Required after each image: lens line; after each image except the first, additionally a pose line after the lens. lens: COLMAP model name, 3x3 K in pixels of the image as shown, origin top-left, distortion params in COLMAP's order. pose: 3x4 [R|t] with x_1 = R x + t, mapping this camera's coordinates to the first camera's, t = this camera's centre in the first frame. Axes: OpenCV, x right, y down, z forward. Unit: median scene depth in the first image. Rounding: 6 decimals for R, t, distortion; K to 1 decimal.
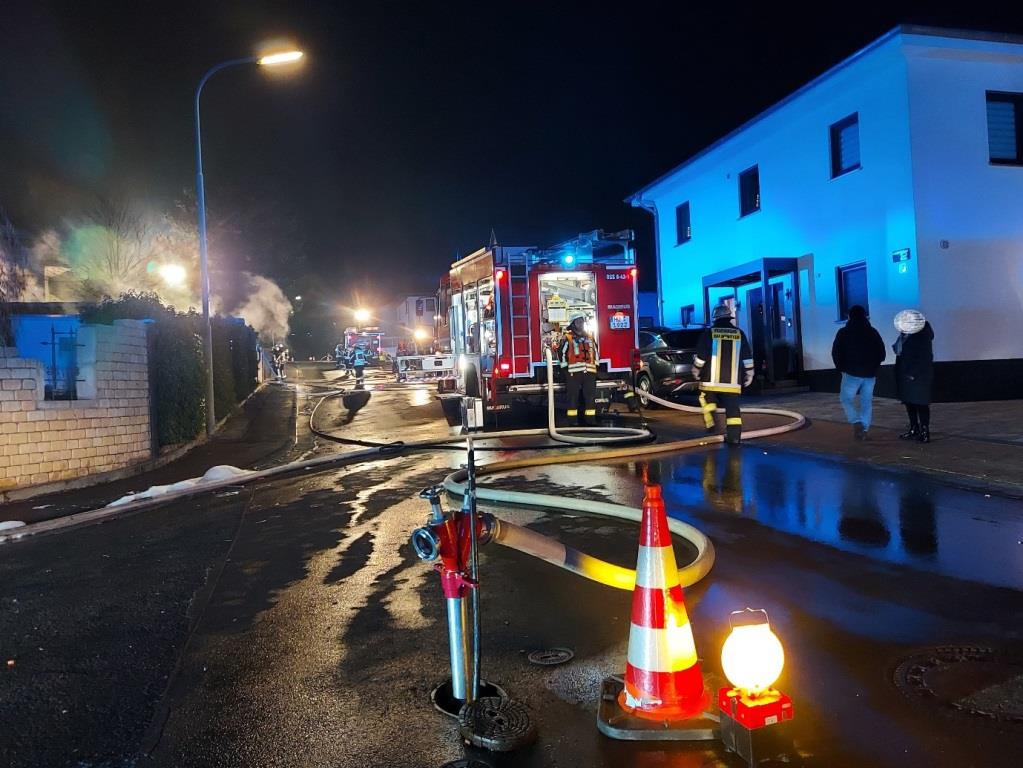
lens RADIAL K [[740.2, 0, 505.0], [0, 740.2, 381.1], [0, 0, 1]] dist [0.074296, -0.069270]
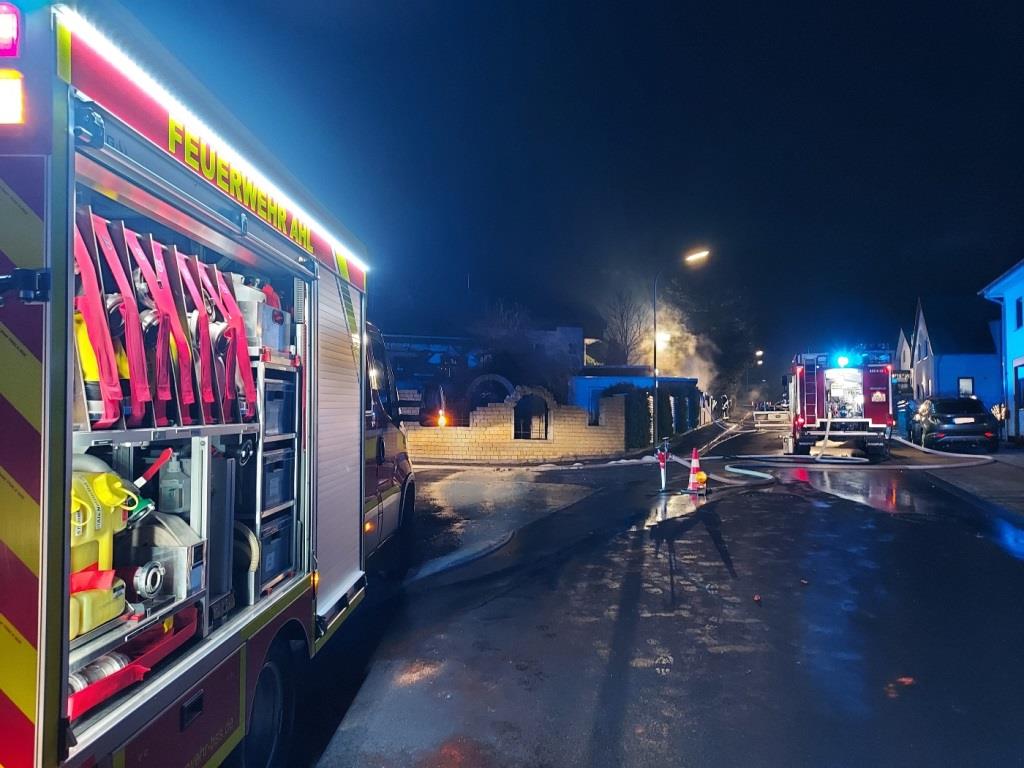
lens RADIAL K [[740.9, 0, 505.5], [0, 740.9, 381.1], [0, 0, 1]] dist [0.074296, -0.069270]
pose [[0.805491, 0.016533, -0.592377, 0.494871], [-0.046044, 0.998335, -0.034746, -0.018432], [0.590816, 0.055263, 0.804911, -0.907301]]
